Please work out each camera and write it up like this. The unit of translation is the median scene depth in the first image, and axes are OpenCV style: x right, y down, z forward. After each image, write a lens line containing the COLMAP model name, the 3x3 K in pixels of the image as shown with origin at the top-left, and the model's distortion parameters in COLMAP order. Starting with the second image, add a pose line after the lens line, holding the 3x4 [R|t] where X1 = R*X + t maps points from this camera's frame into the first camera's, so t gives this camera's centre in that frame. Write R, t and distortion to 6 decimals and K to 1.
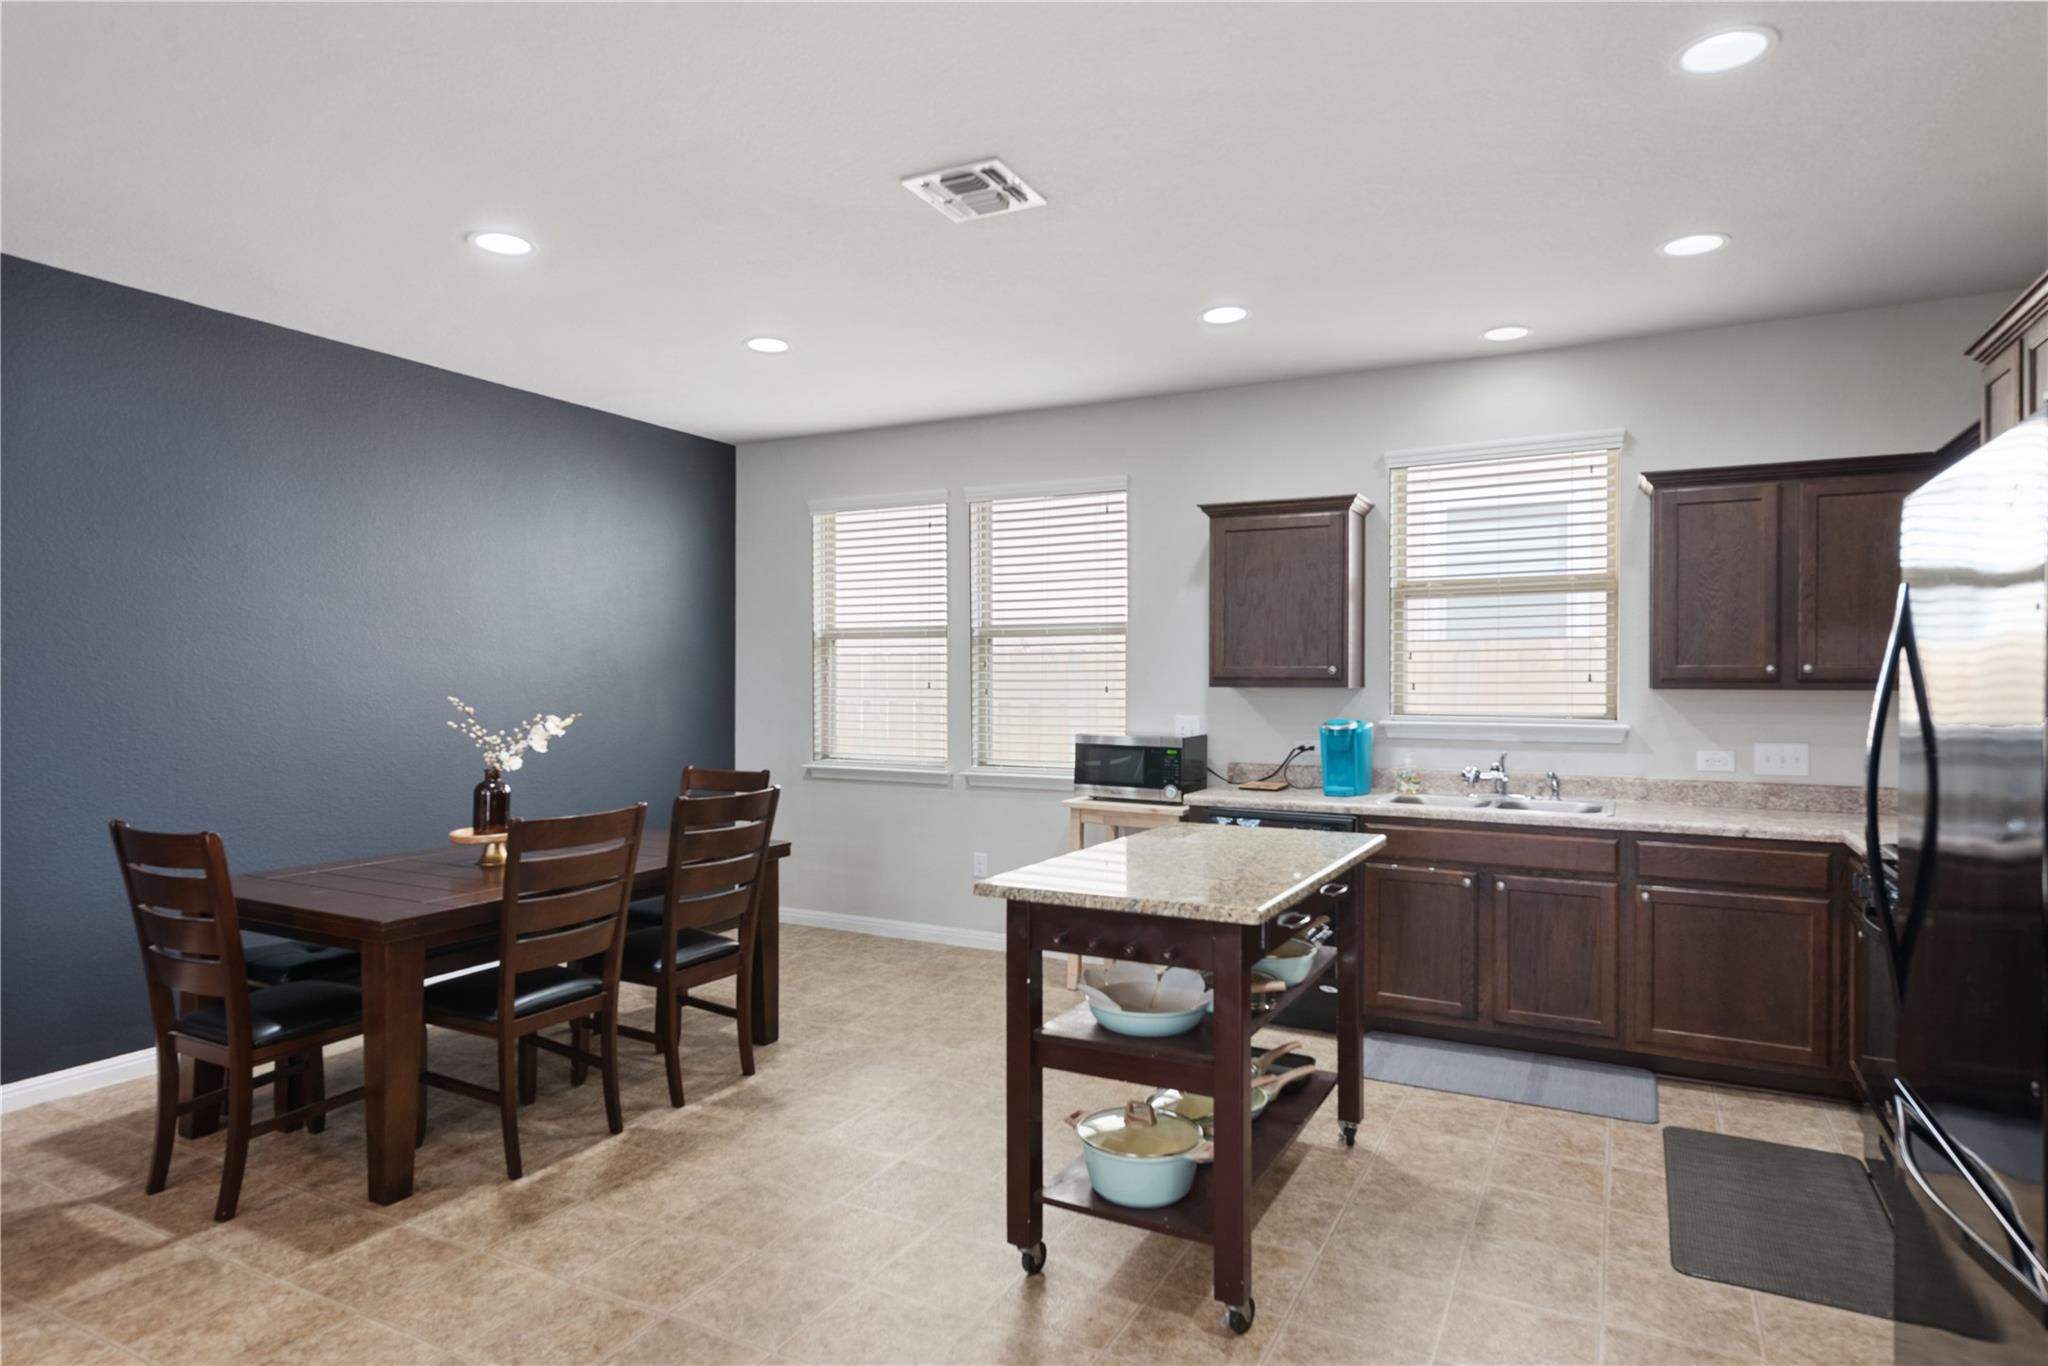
lens RADIAL K [[1123.3, 0, 1045.9], [0, 1123.3, 689.9], [0, 0, 1]] dist [0.015441, -0.000207]
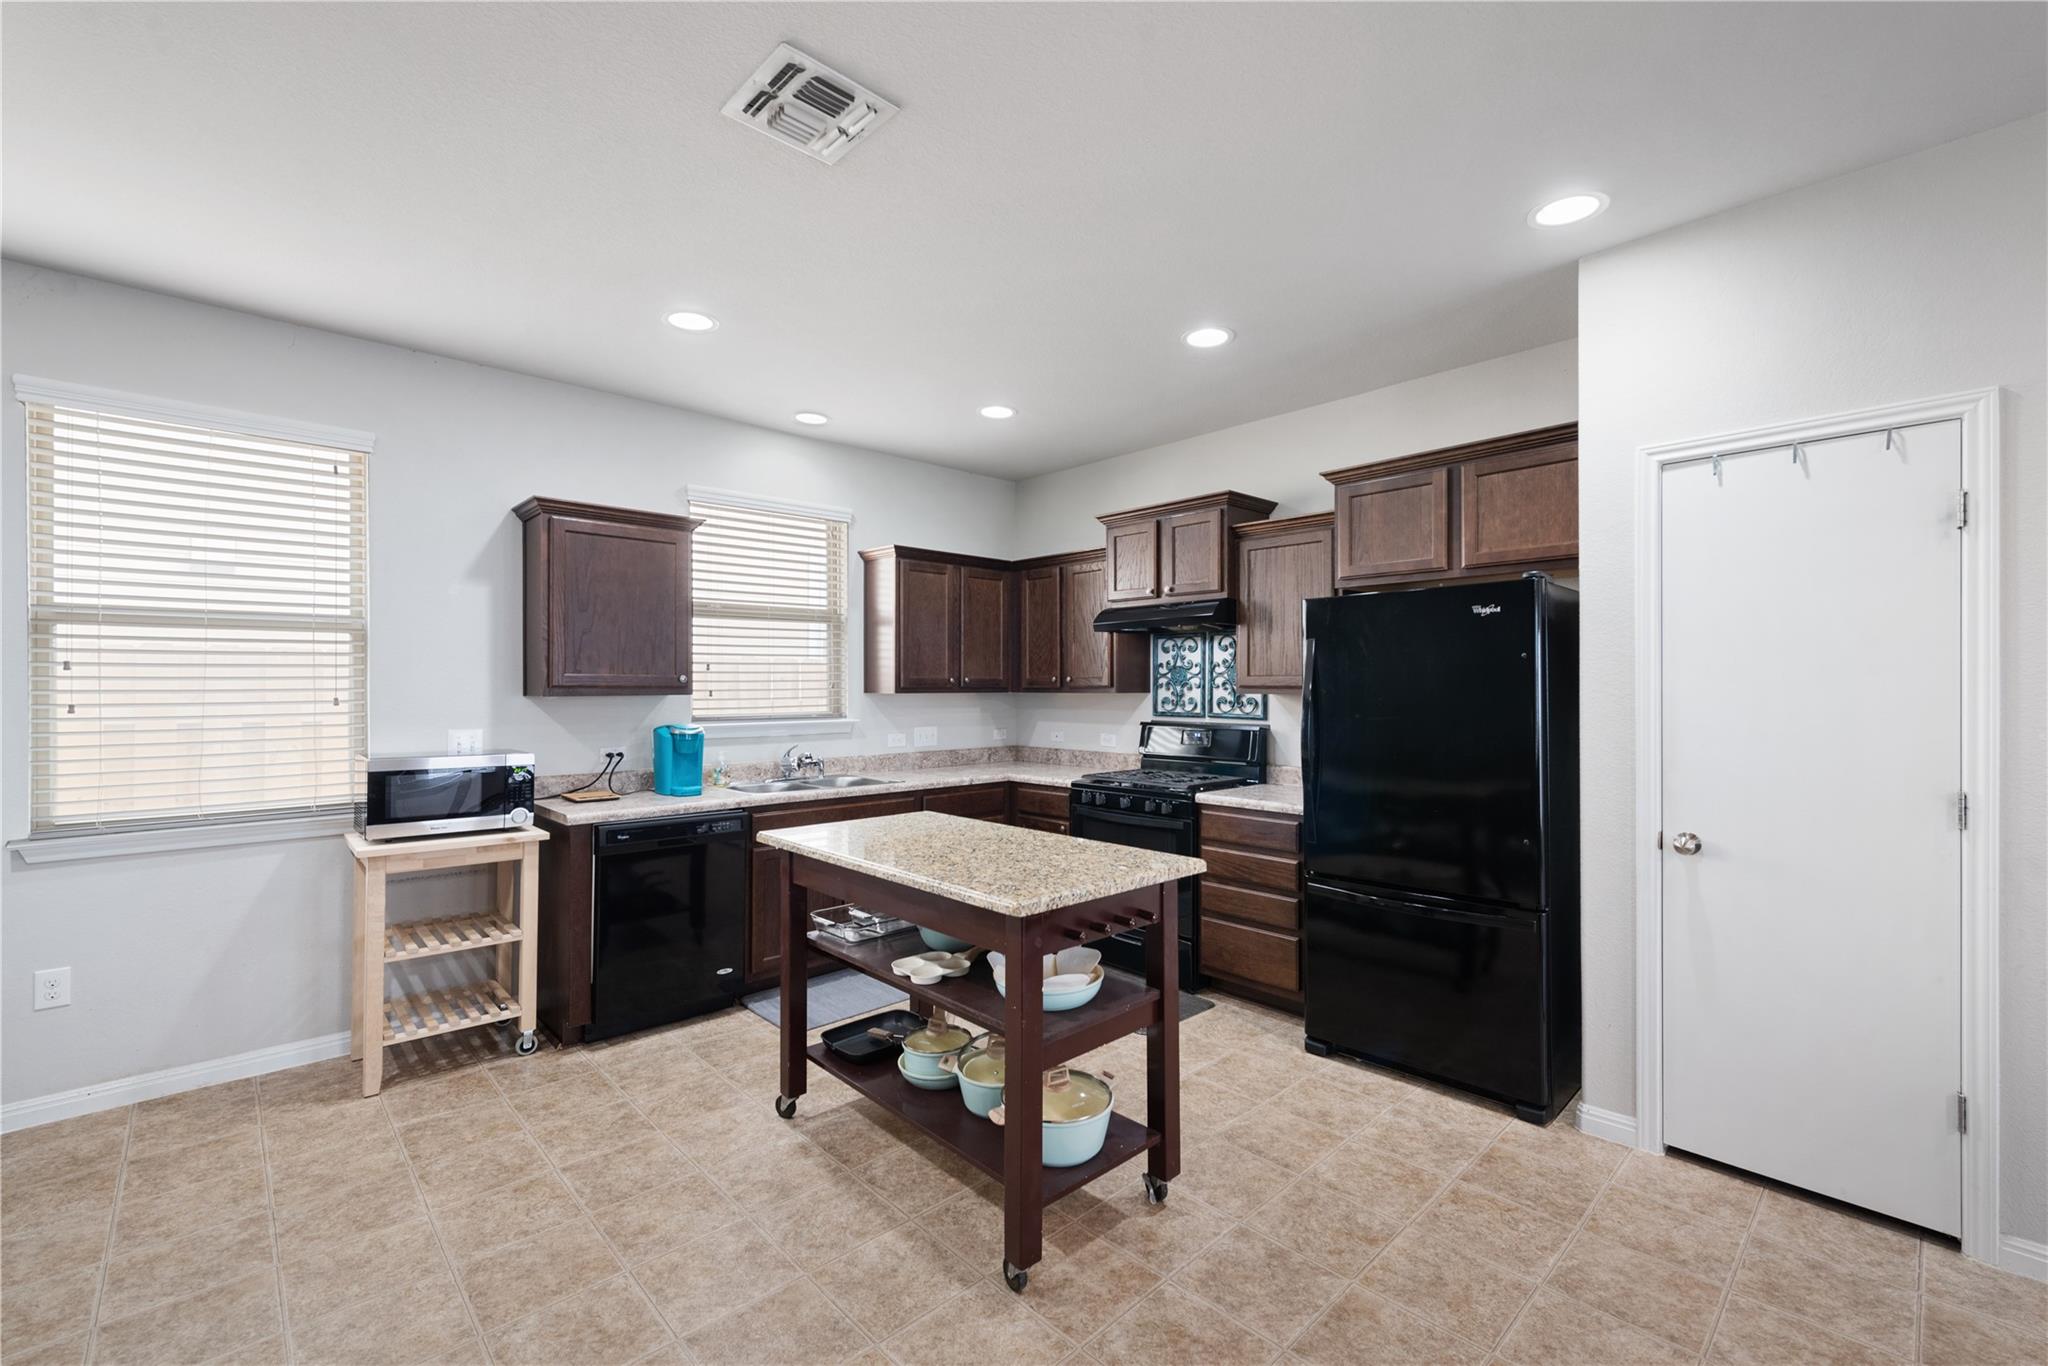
lens RADIAL K [[875.1, 0, 1042.9], [0, 875.1, 682.1], [0, 0, 1]] dist [0.002148, -0.004218]
pose [[0.315057, 0.003602, 0.949066, -0.424626], [0.013613, 0.999873, -0.008314, -0.002654], [-0.948975, 0.015539, 0.314968, 0.404896]]
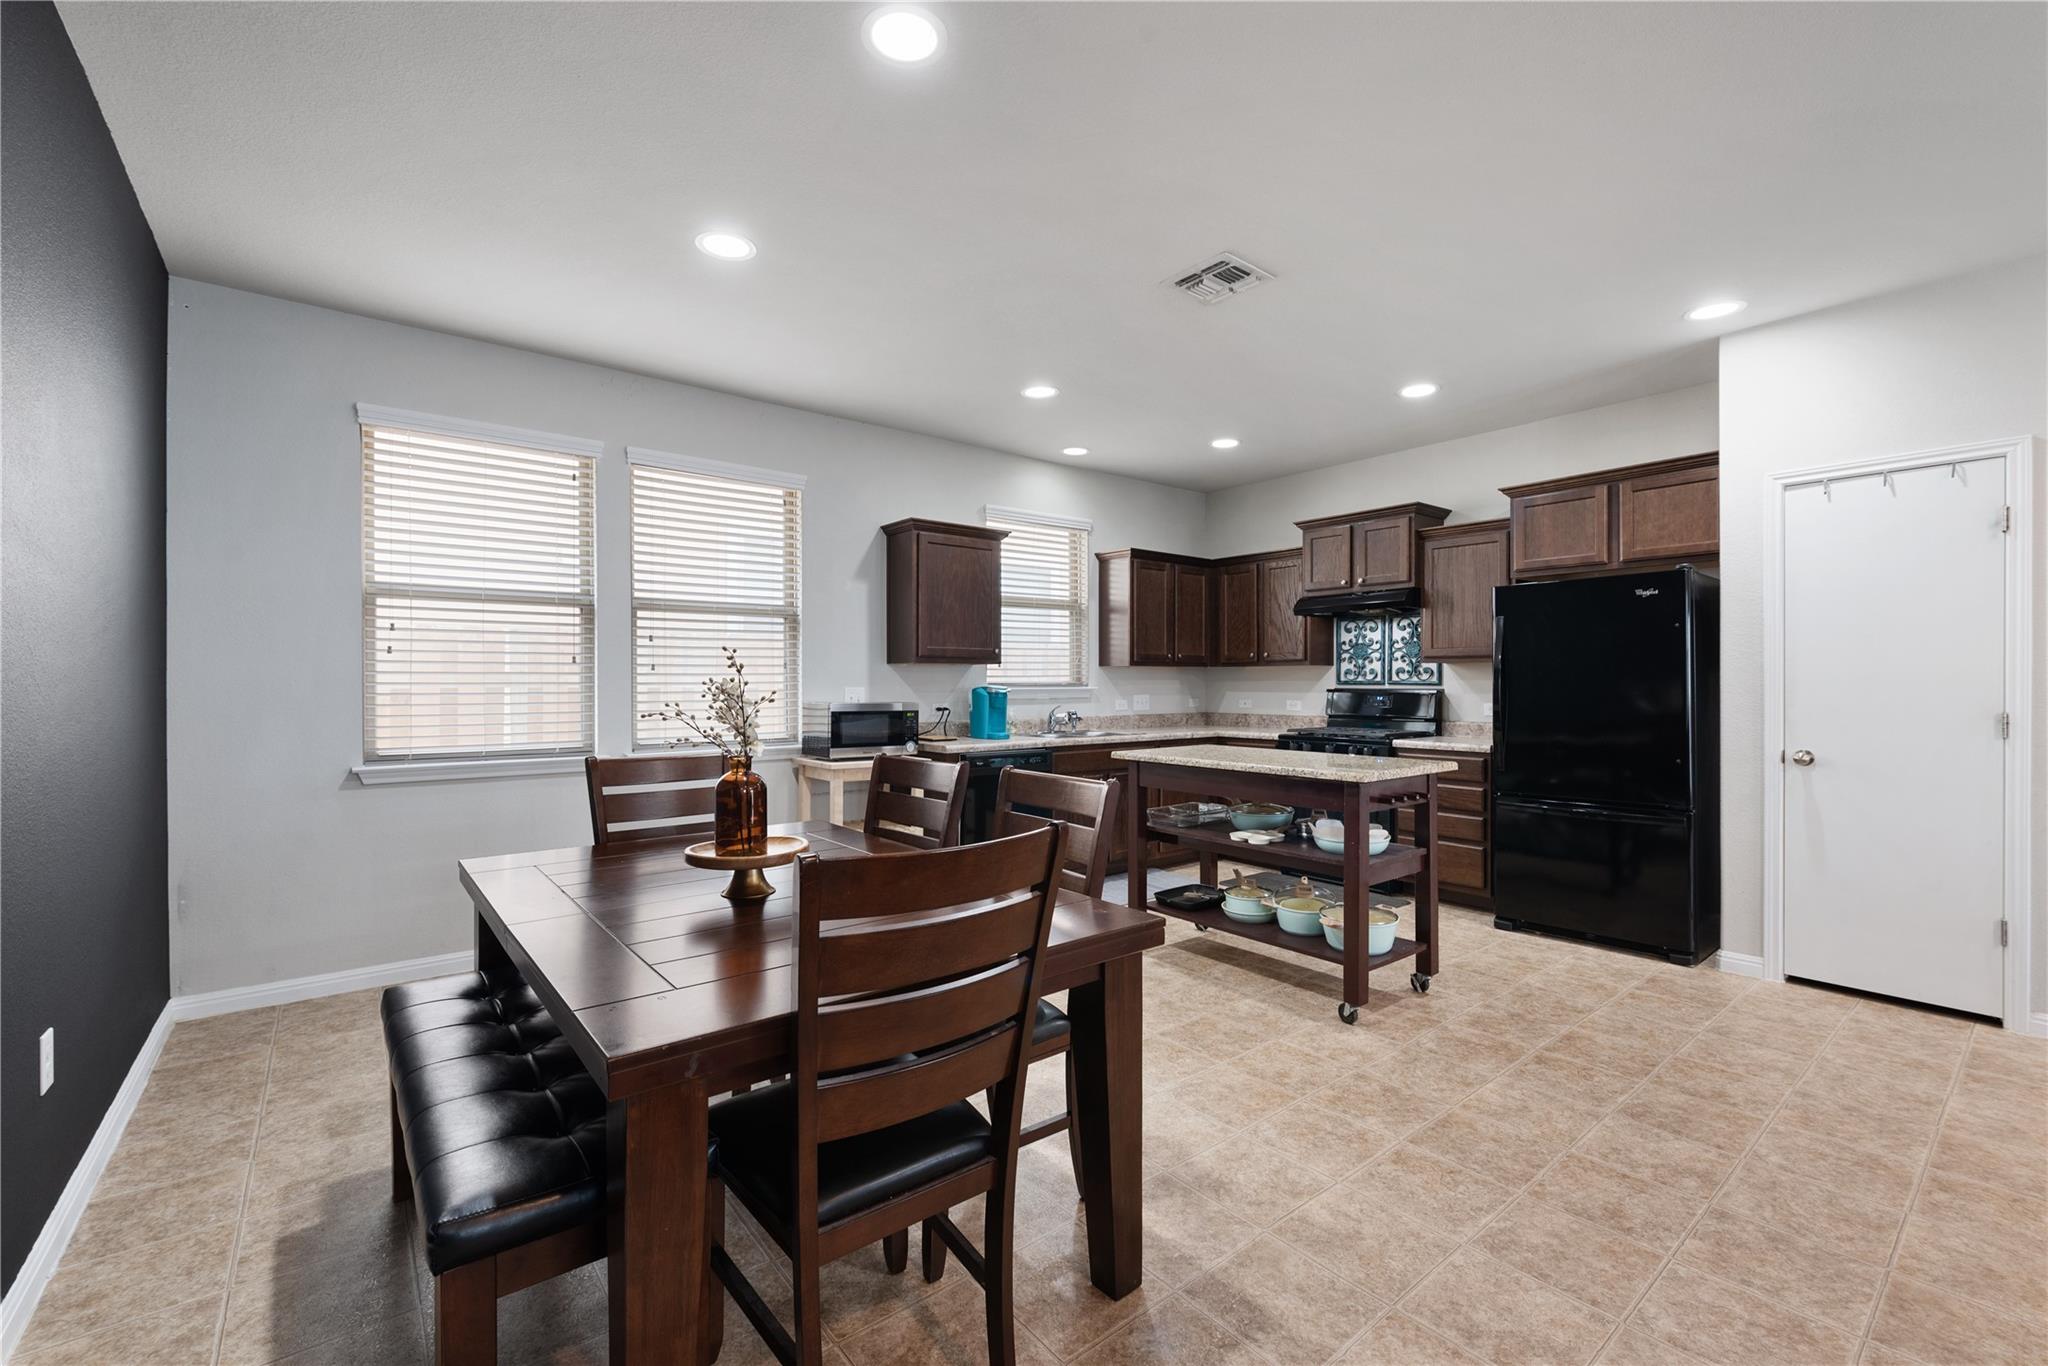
lens RADIAL K [[875.1, 0, 1035.5], [0, 875.1, 681.2], [0, 0, 1]] dist [0.002148, -0.004218]
pose [[0.393933, -0.000441, 0.919139, -0.740393], [0.013312, 0.999898, -0.005225, 0.026680], [-0.919043, 0.014294, 0.393898, 0.509918]]
